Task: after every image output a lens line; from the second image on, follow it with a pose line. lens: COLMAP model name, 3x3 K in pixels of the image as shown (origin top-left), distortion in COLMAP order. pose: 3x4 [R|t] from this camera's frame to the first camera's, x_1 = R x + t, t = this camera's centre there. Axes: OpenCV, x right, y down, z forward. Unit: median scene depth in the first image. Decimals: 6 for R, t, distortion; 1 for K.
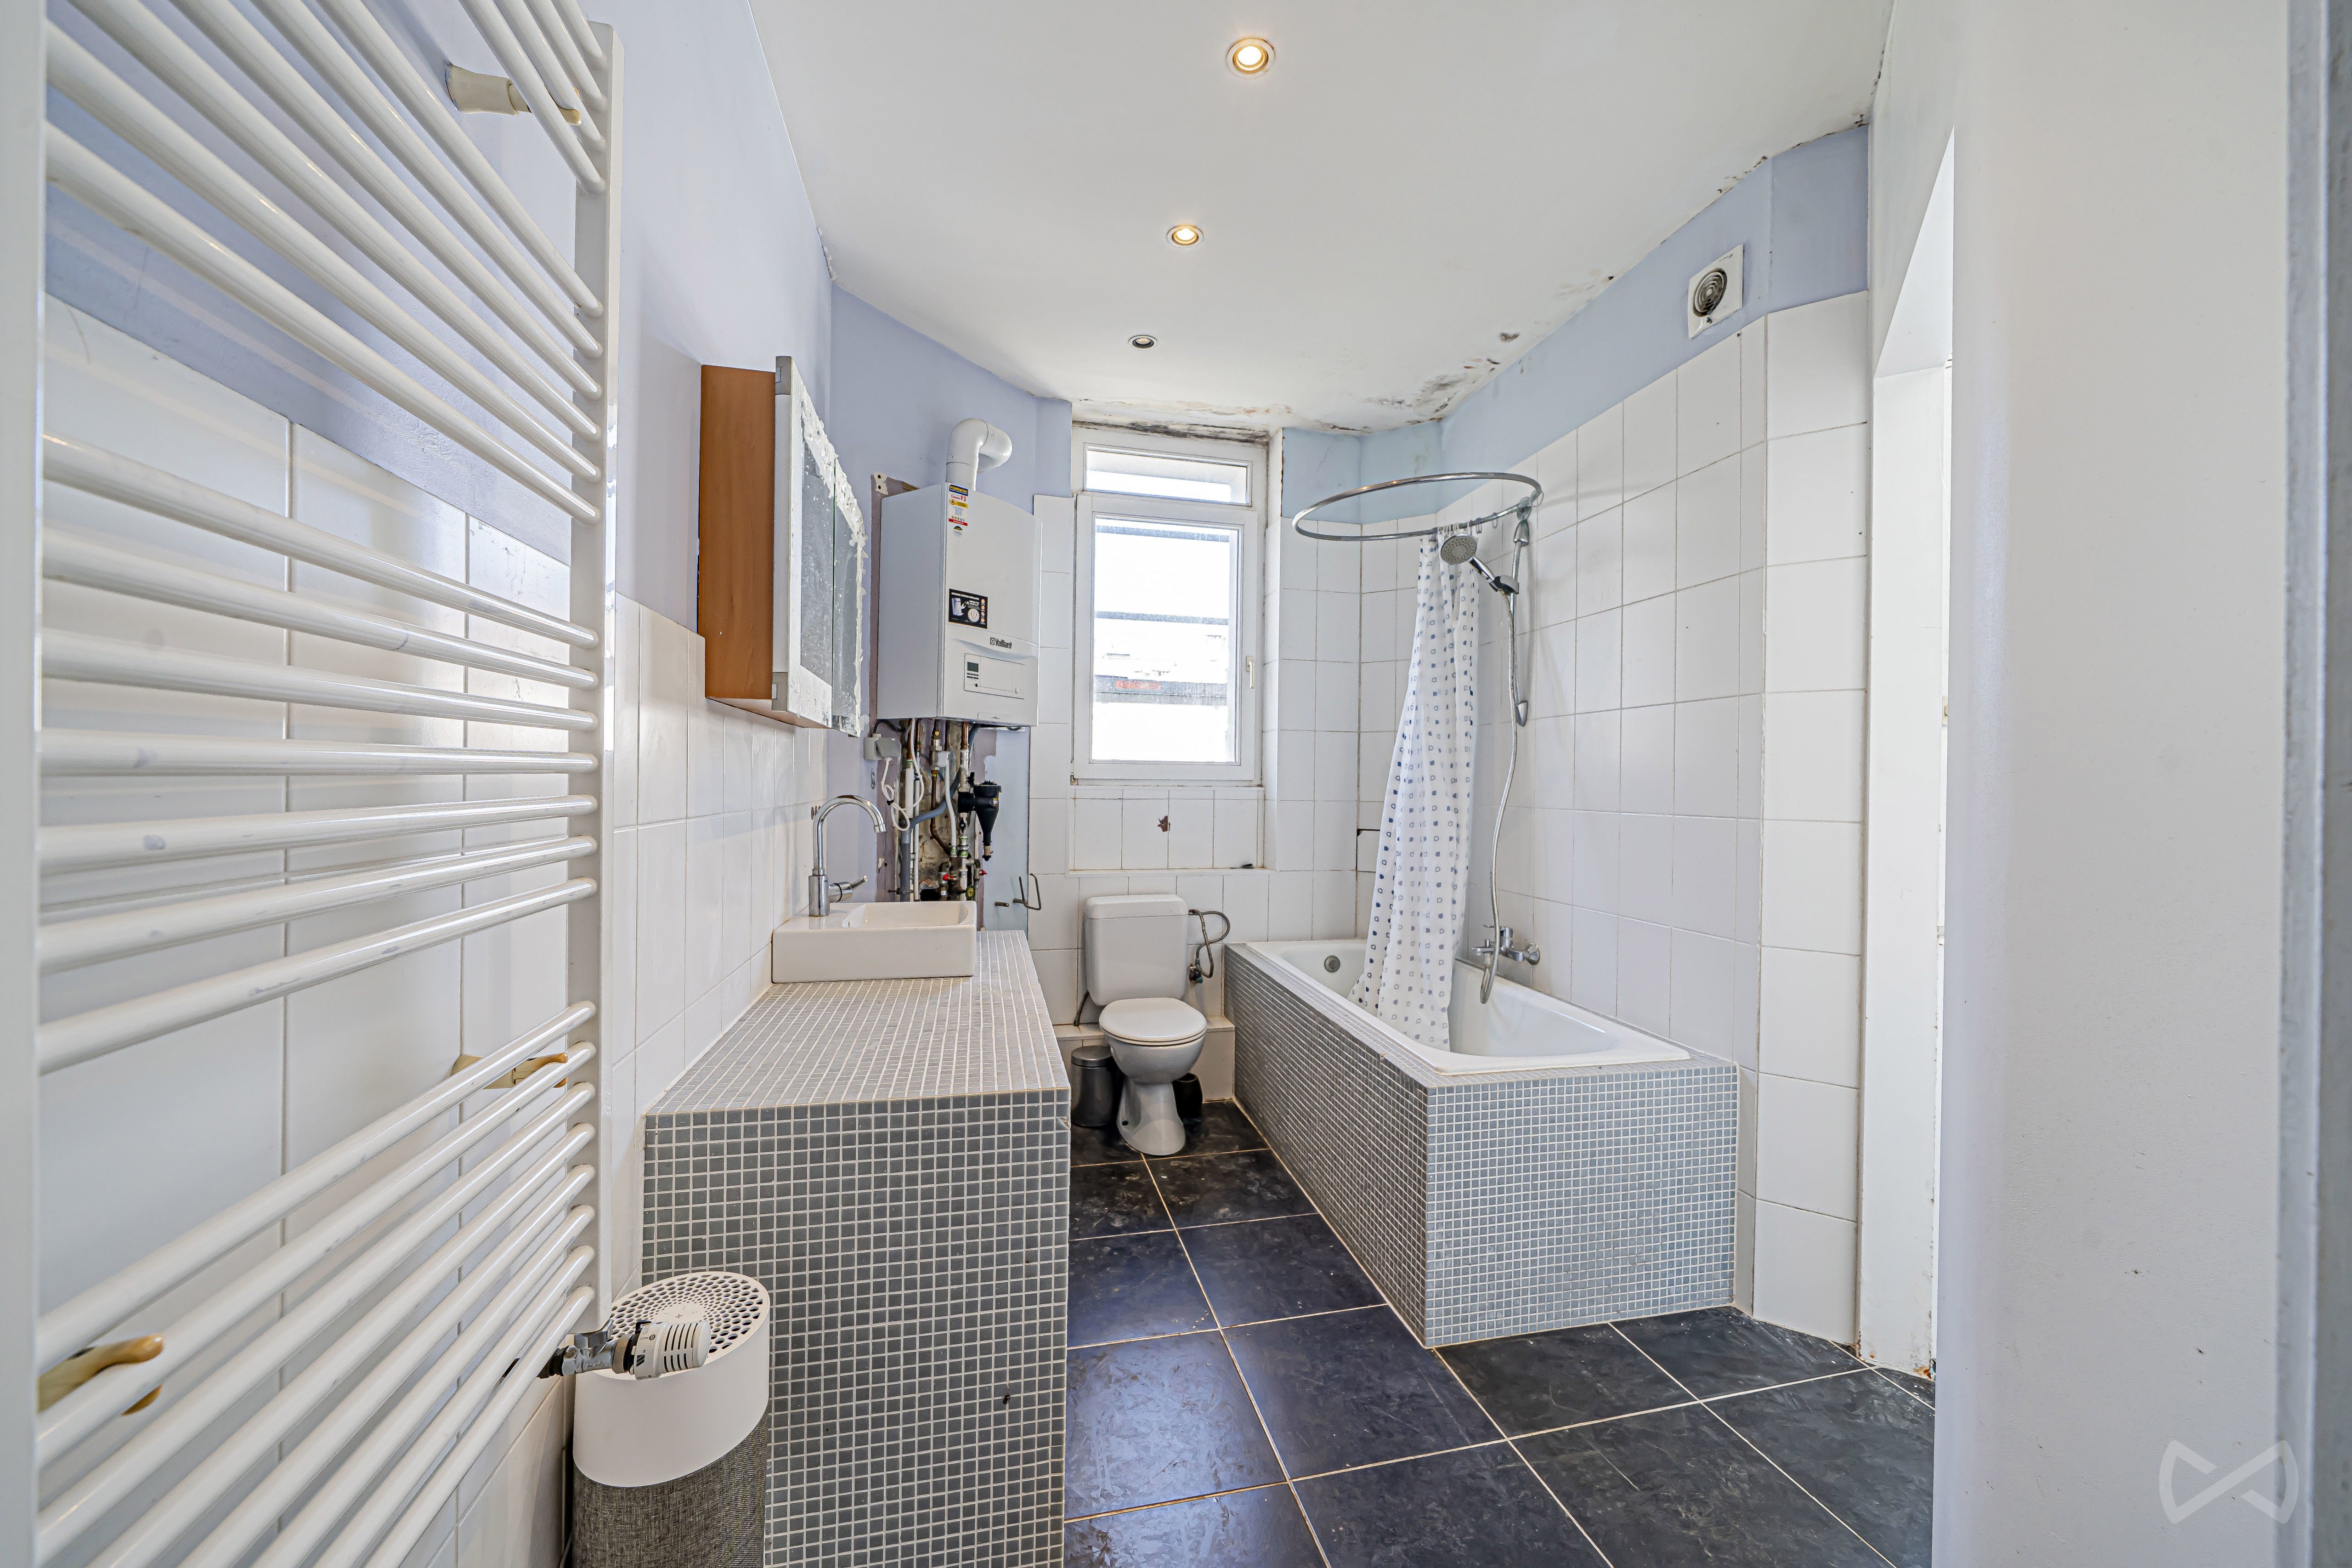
lens RADIAL K [[887.1, 0, 1195.1], [0, 887.1, 781.8], [0, 0, 1]] dist [-0.000846, -0.000009]
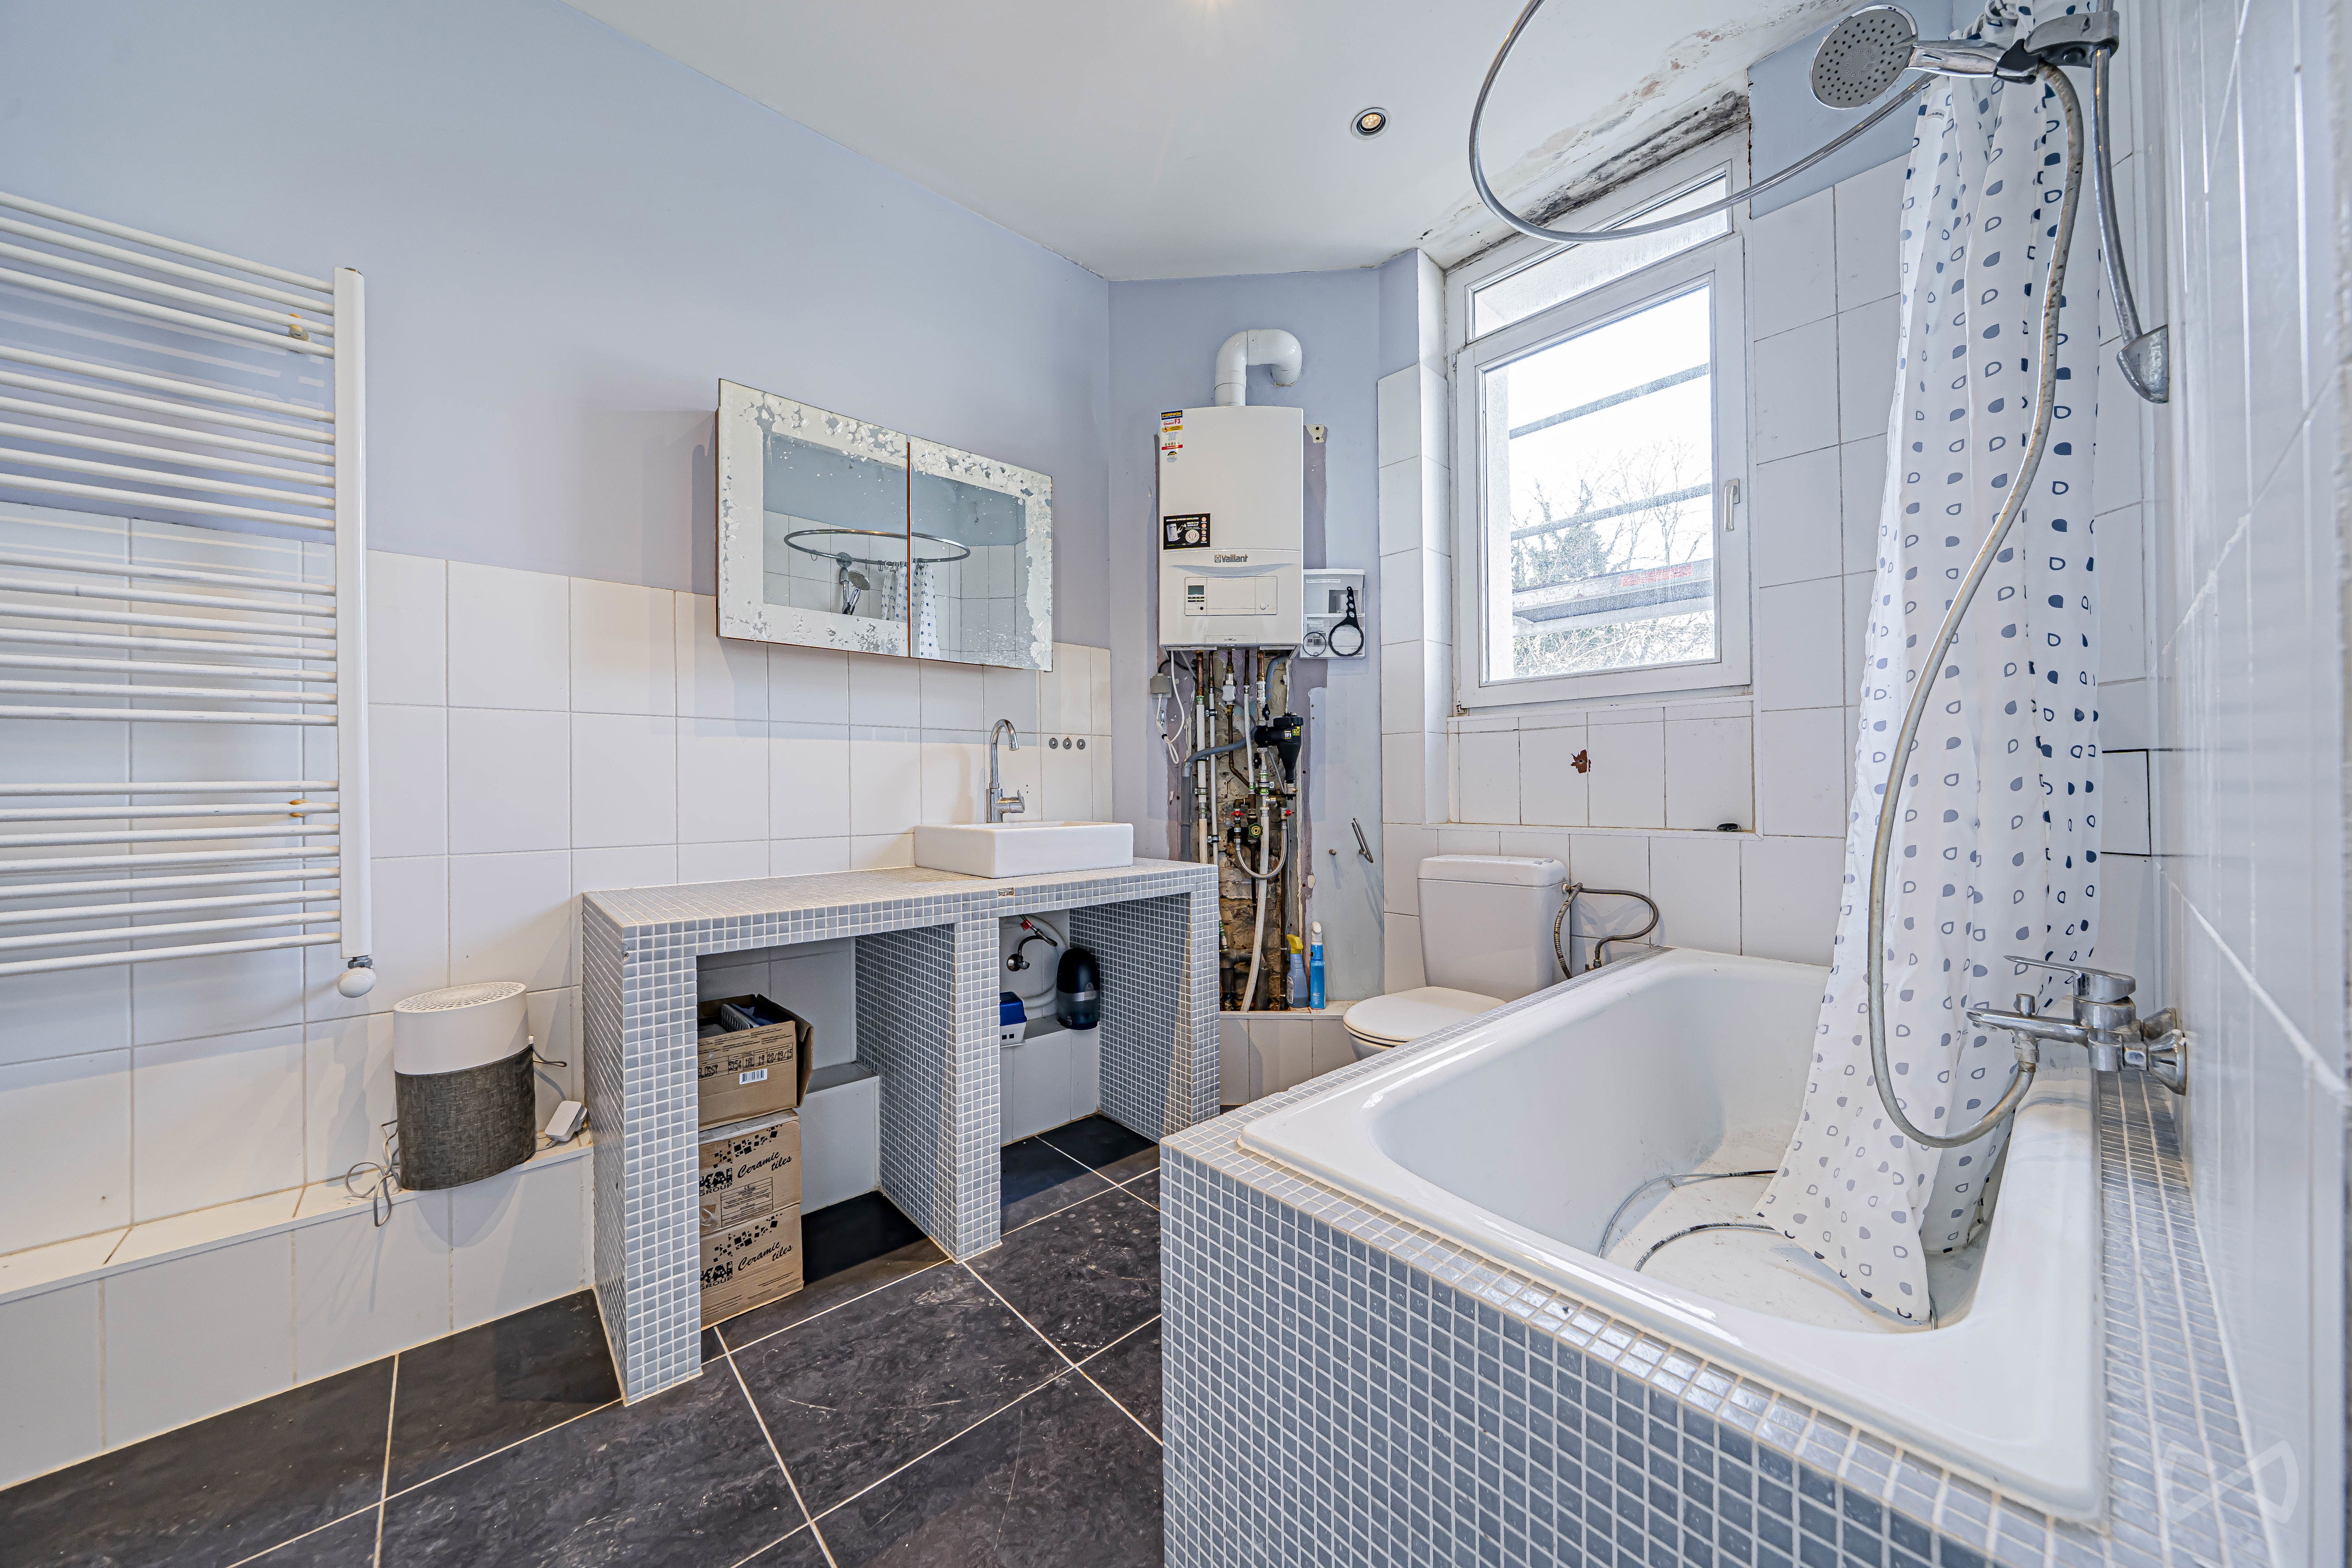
lens RADIAL K [[825.3, 0, 1176.4], [0, 825.3, 784.7], [0, 0, 1]] dist [-0.006885, -0.000221]
pose [[0.453994, -0.021427, -0.890747, 0.483567], [0.014461, 0.999756, -0.016679, 0.087842], [0.890887, -0.005309, 0.454193, 0.517041]]
